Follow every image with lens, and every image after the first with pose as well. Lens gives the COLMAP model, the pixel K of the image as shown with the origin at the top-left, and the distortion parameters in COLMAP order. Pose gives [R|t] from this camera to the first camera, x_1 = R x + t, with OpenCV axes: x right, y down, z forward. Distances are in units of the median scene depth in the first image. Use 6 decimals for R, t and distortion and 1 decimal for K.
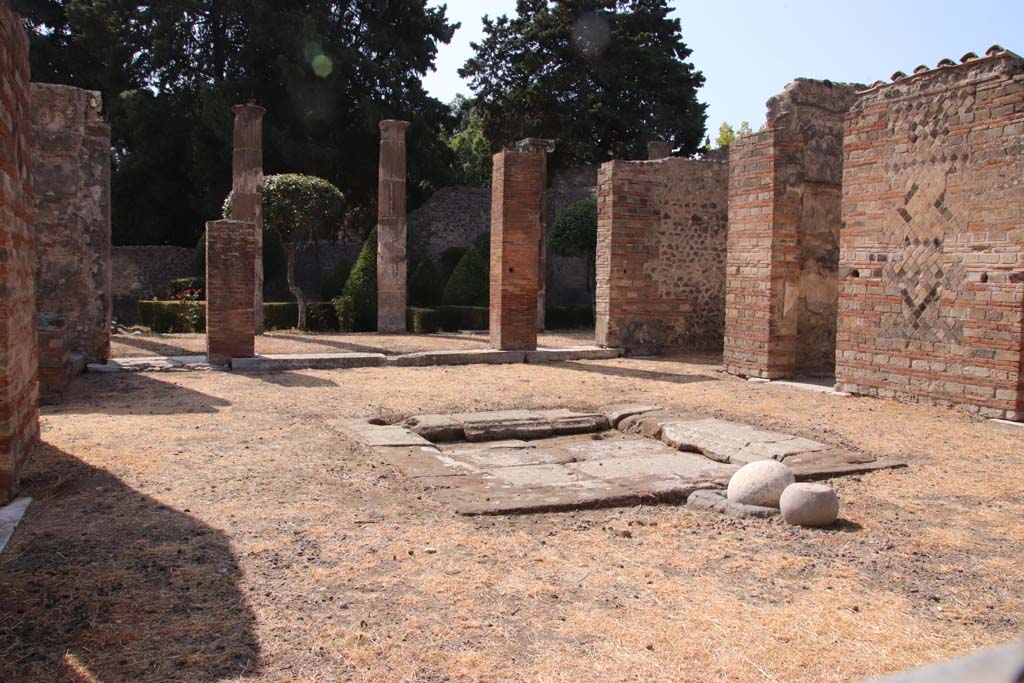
lens RADIAL K [[900.0, 0, 529.9], [0, 900.0, 347.7], [0, 0, 1]] dist [-0.162080, 0.184114]
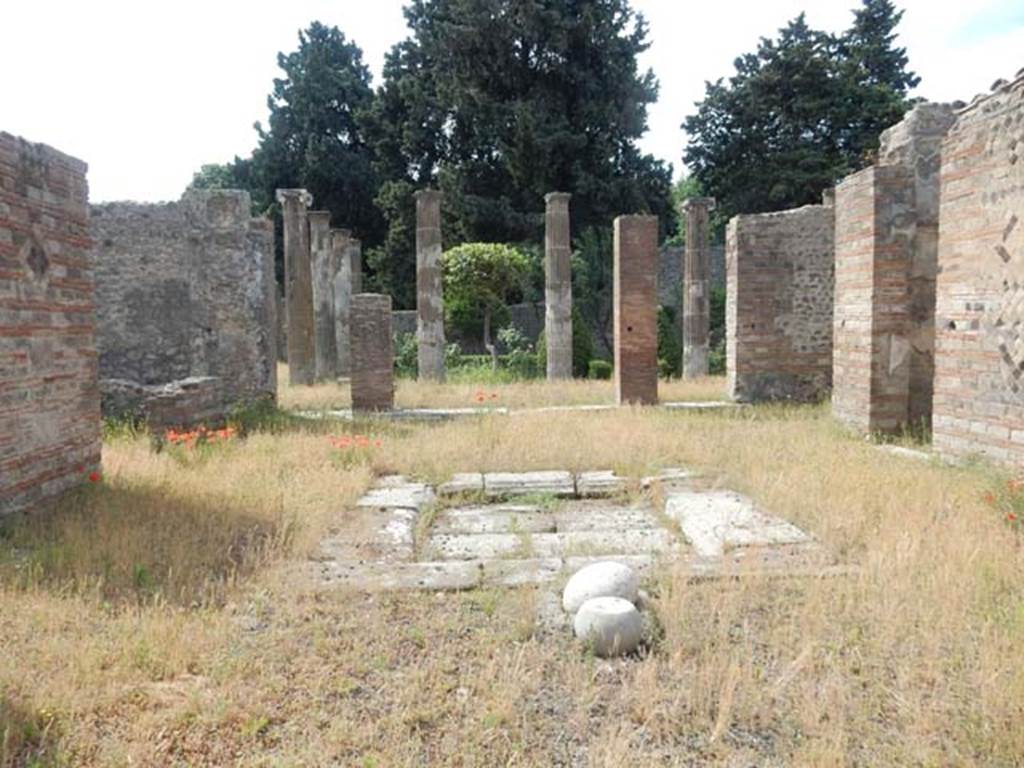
lens RADIAL K [[784.2, 0, 512.0], [0, 784.2, 384.0], [0, 0, 1]] dist [-0.002916, 0.009406]
pose [[0.925794, -0.001882, -0.378025, 0.240257], [-0.000172, 0.999985, -0.005402, -0.021591], [0.378029, 0.005066, 0.925780, 0.123771]]
